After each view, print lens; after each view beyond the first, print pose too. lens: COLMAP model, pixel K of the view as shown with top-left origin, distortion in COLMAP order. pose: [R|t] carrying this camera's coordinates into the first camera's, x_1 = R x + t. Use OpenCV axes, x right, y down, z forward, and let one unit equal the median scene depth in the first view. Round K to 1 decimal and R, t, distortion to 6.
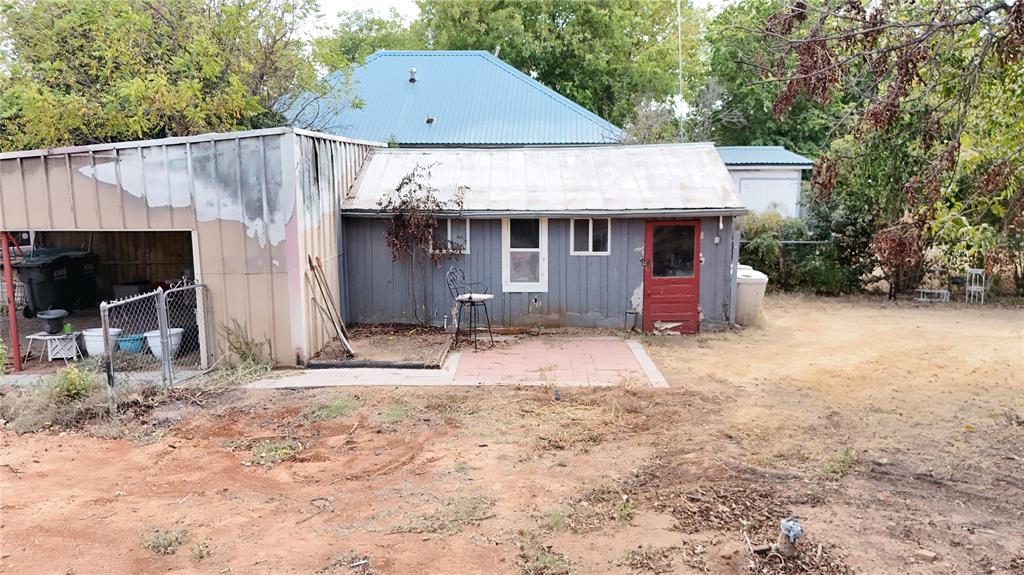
lens RADIAL K [[721.7, 0, 513.0], [0, 721.7, 285.2], [0, 0, 1]] dist [0.050343, 0.001347]
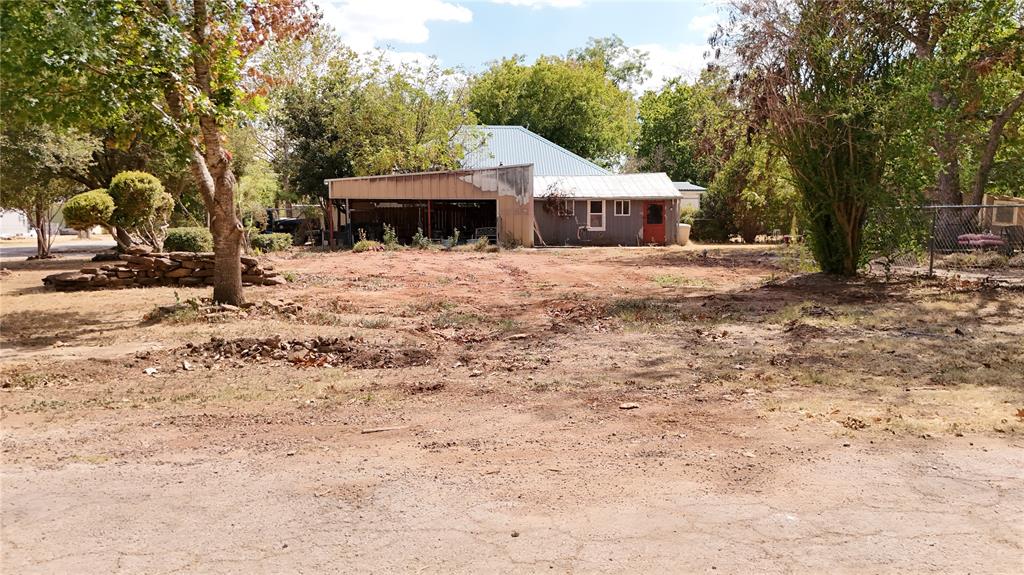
lens RADIAL K [[721.7, 0, 512.2], [0, 721.7, 288.0], [0, 0, 1]] dist [0.050343, 0.001347]
pose [[0.992263, -0.006973, 0.123955, -0.588550], [0.014552, 0.998072, -0.060343, 0.355660], [-0.123295, 0.061680, 0.990451, -1.432972]]
